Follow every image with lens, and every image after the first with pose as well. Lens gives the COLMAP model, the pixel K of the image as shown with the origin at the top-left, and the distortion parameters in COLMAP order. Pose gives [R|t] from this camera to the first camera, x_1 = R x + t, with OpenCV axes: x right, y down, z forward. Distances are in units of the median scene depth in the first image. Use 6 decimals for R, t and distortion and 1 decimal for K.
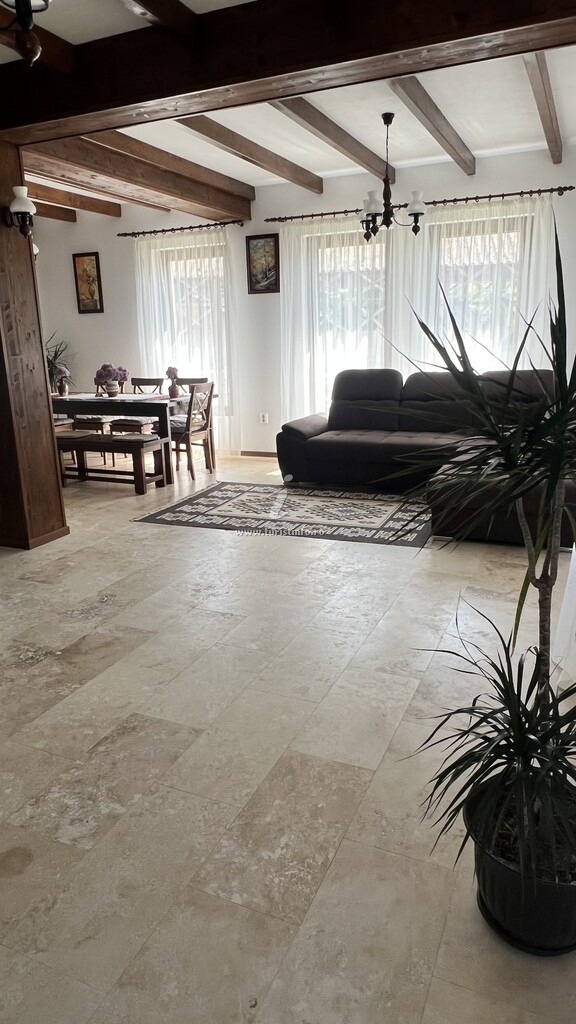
lens RADIAL K [[674.7, 0, 271.8], [0, 674.7, 518.8], [0, 0, 1]] dist [-0.003306, -0.003349]
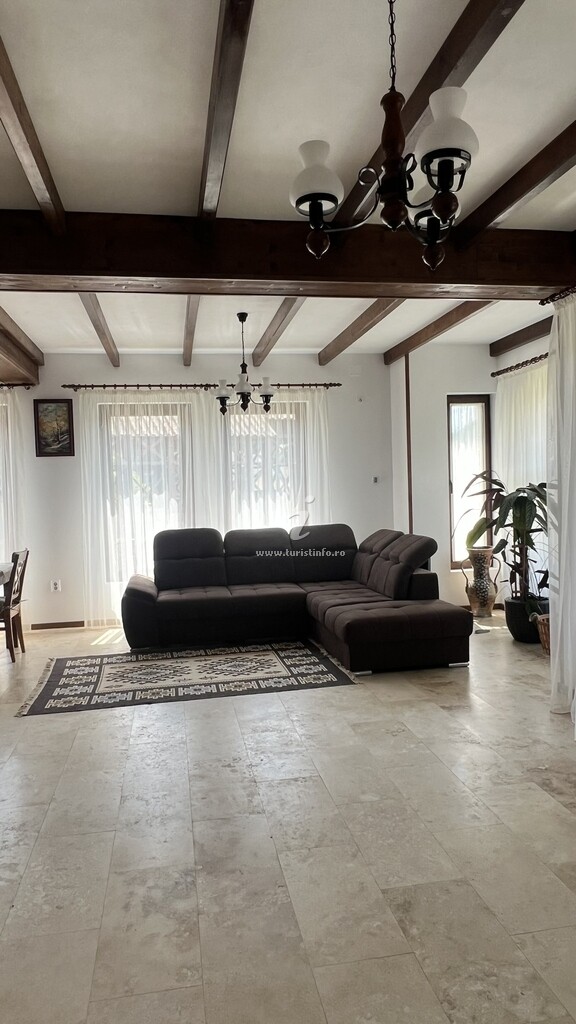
lens RADIAL K [[674.7, 0, 288.4], [0, 674.7, 515.6], [0, 0, 1]] dist [-0.003306, -0.003349]
pose [[0.820486, -0.022124, 0.571239, -0.387551], [0.157656, 0.969257, -0.188906, -0.026027], [-0.549498, 0.245054, 0.798749, 0.097267]]
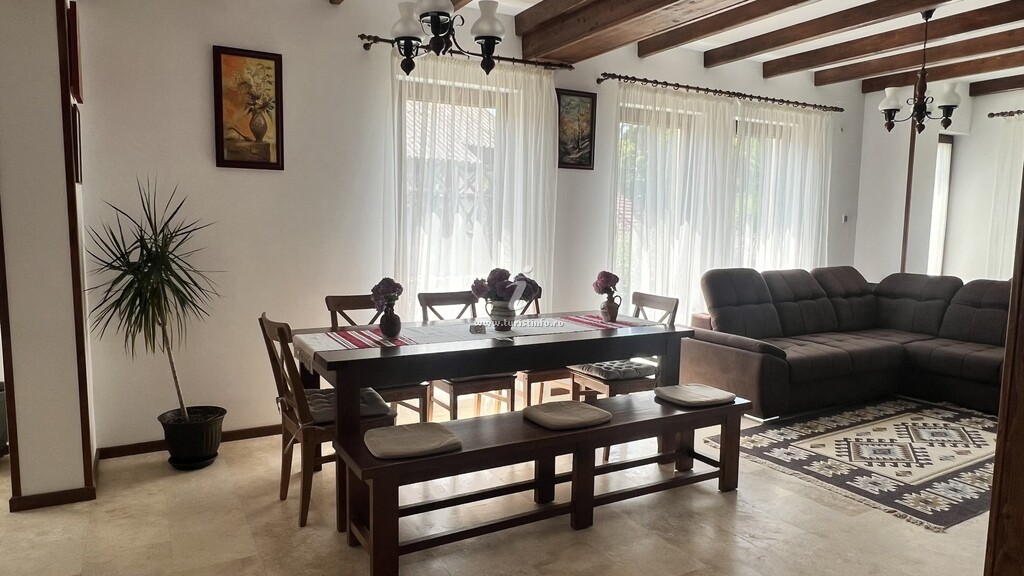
lens RADIAL K [[674.7, 0, 514.0], [0, 674.7, 295.3], [0, 0, 1]] dist [-0.003306, -0.003349]
pose [[0.575239, -0.055015, 0.816133, -0.863318], [0.185324, 0.980557, -0.064524, -0.223325], [-0.796715, 0.188366, 0.574250, 0.886236]]
